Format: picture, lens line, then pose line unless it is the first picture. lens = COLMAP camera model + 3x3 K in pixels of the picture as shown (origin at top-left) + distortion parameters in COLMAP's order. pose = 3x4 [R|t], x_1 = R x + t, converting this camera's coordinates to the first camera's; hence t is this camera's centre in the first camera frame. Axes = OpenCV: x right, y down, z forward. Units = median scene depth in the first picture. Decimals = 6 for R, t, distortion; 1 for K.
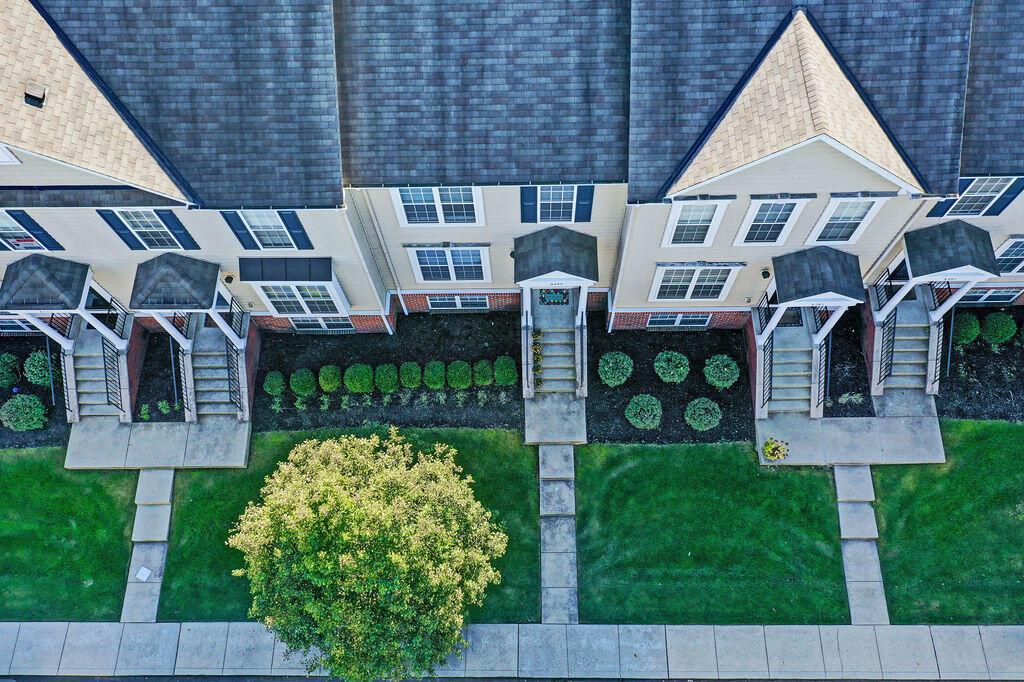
lens RADIAL K [[791.5, 0, 522.9], [0, 791.5, 338.8], [0, 0, 1]] dist [0.002593, 0.010046]
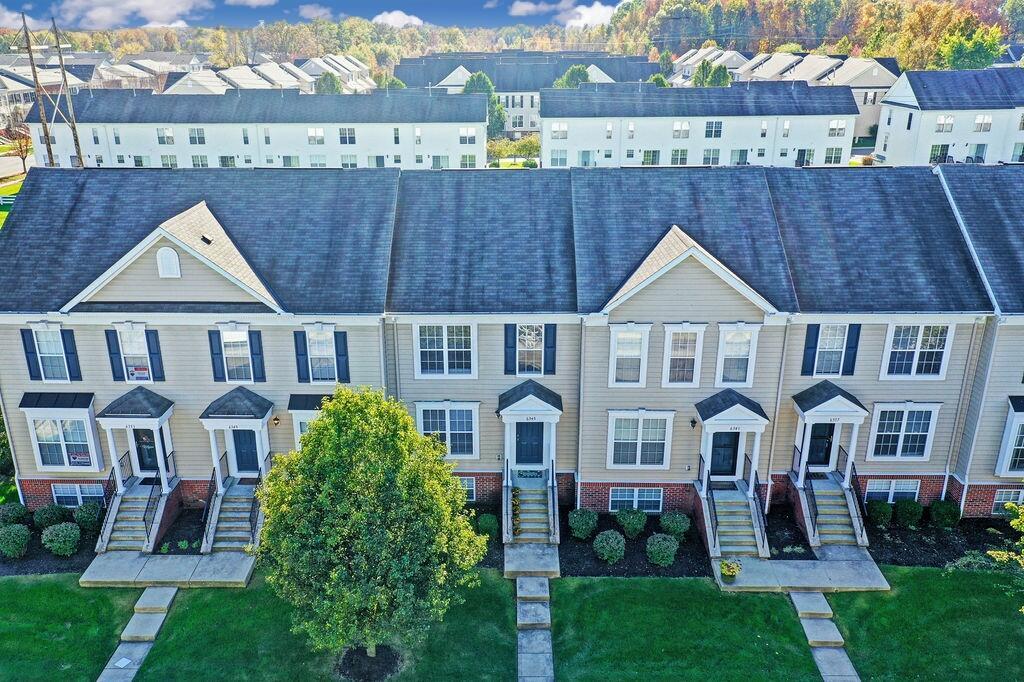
lens RADIAL K [[791.5, 0, 506.3], [0, 791.5, 333.7], [0, 0, 1]] dist [0.002593, 0.010046]
pose [[0.999843, 0.017038, -0.004954, 0.006025], [-0.015584, 0.709755, -0.704276, 0.697387], [-0.008483, 0.704242, 0.709909, -0.013454]]
